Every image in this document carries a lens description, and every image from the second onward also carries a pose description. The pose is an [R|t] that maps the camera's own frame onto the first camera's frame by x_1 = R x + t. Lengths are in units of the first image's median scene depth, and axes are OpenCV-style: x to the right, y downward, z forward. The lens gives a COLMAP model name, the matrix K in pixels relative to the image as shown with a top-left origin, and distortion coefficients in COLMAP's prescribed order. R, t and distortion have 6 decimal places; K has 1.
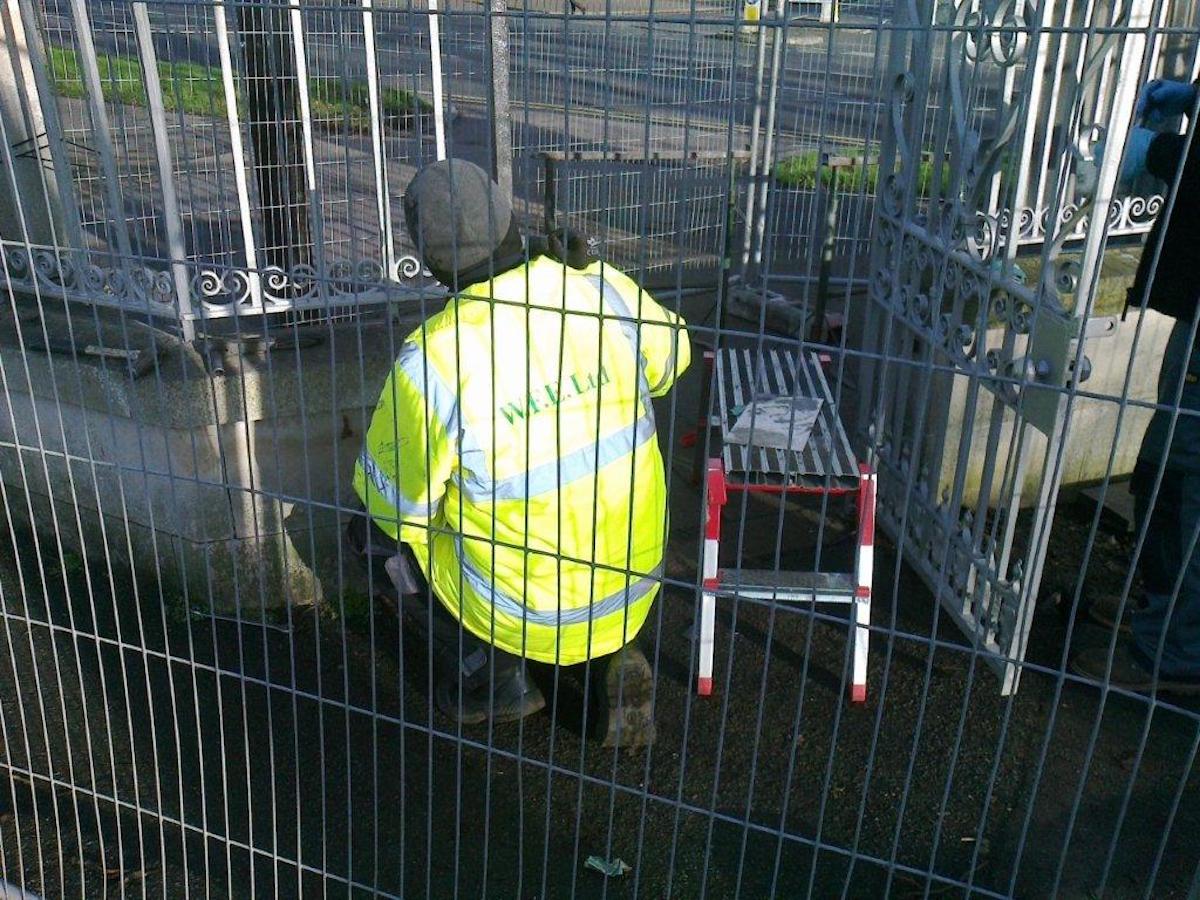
lens RADIAL K [[1005.4, 0, 532.9], [0, 1005.4, 426.5], [0, 0, 1]] dist [-0.058178, -0.000015]
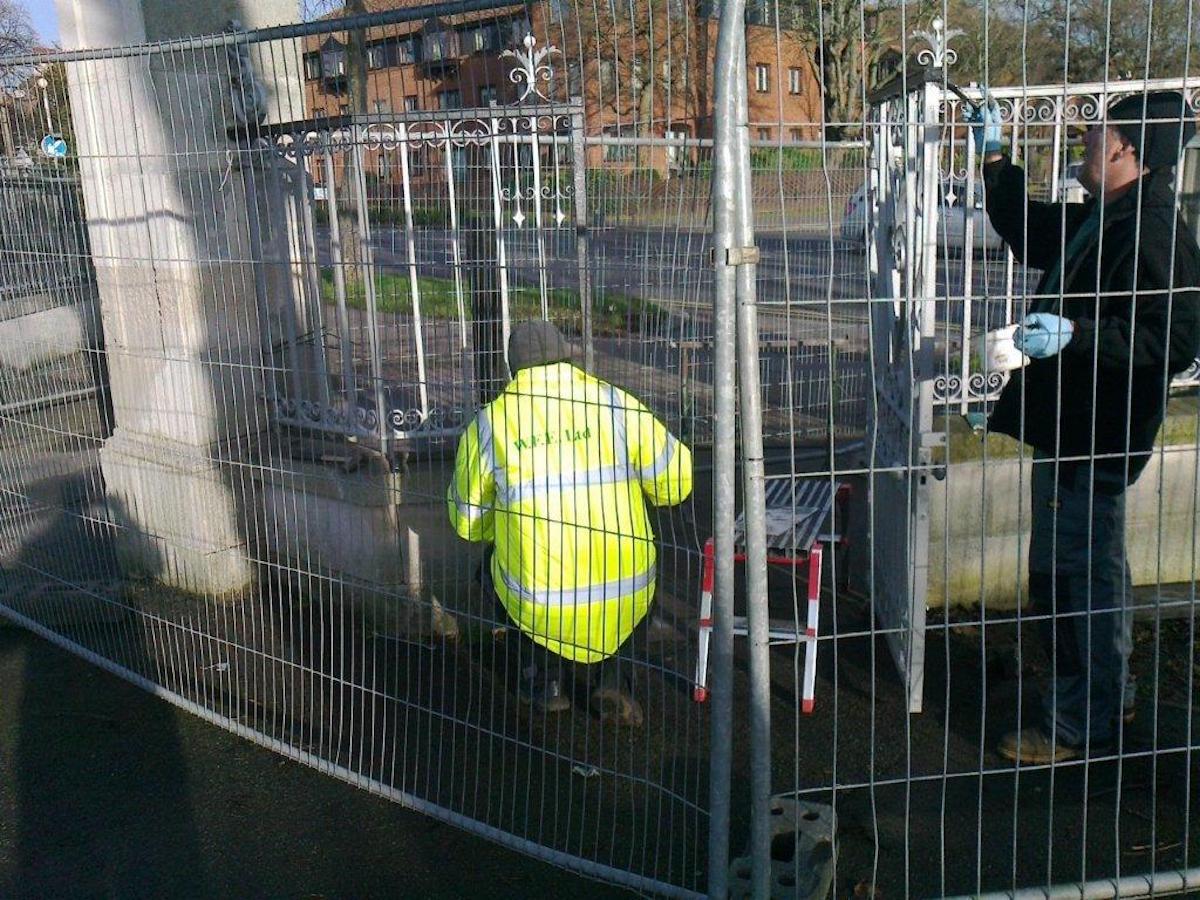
lens RADIAL K [[1005.5, 0, 600.0], [0, 1005.5, 450.0], [0, 0, 1]] dist [0.082142, -0.125100]
pose [[0.980009, 0.013918, -0.198463, 0.310734], [-0.048222, 0.984421, -0.169085, 0.163717], [0.193018, 0.175276, 0.965413, -0.478315]]
